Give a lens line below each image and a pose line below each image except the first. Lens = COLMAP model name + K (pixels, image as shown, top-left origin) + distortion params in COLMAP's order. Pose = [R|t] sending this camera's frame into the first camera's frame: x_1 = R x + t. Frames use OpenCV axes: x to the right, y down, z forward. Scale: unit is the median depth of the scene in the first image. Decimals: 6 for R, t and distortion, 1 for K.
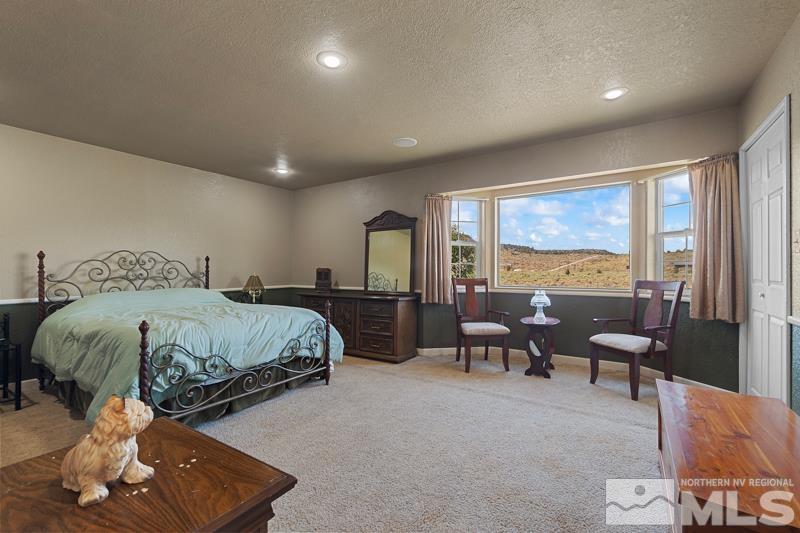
lens RADIAL K [[349.6, 0, 401.6], [0, 349.6, 269.4], [0, 0, 1]] dist [0.001560, -0.000407]
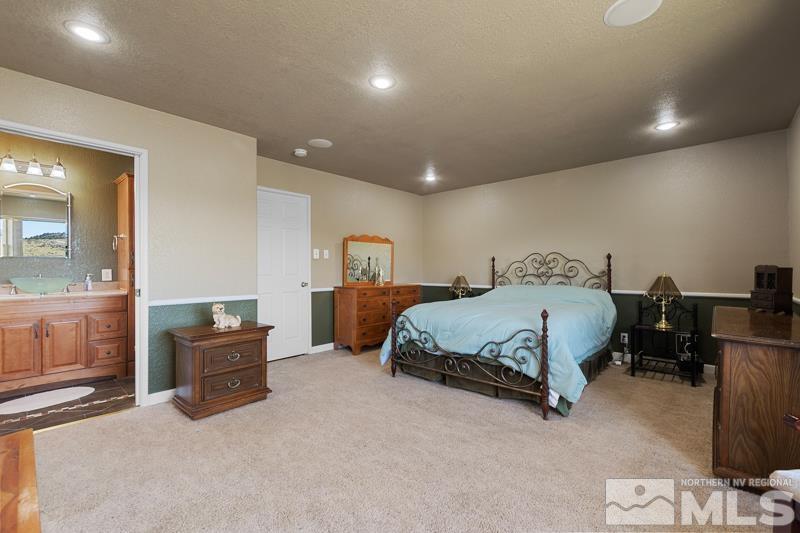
lens RADIAL K [[349.6, 0, 404.7], [0, 349.6, 267.3], [0, 0, 1]] dist [0.001560, -0.000407]
pose [[-0.159312, -0.000262, -0.987228, 0.646495], [0.002507, 0.999997, -0.000670, -0.003699], [0.987225, -0.002582, -0.159311, 0.890676]]
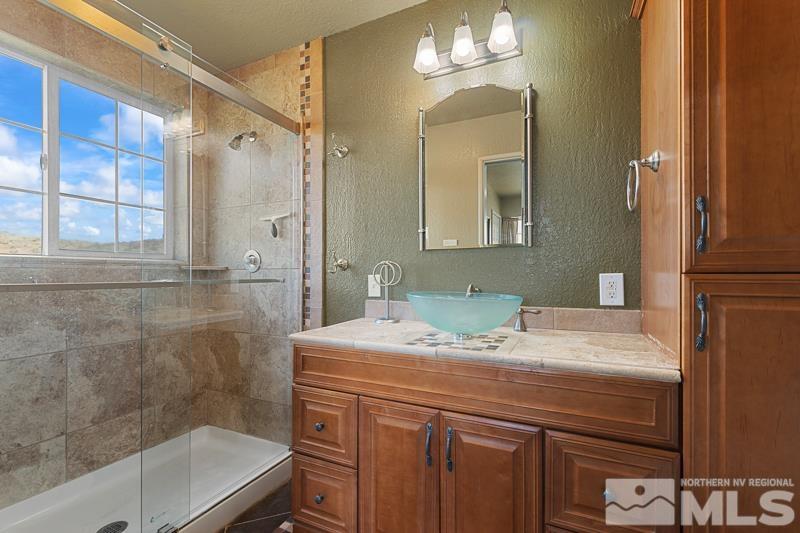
lens RADIAL K [[349.6, 0, 403.1], [0, 349.6, 270.2], [0, 0, 1]] dist [0.001560, -0.000407]
pose [[-0.990405, -0.000673, -0.138192, 0.309243], [-0.000362, 0.999997, -0.002273, -0.003210], [0.138193, -0.002201, -0.990403, 0.505529]]
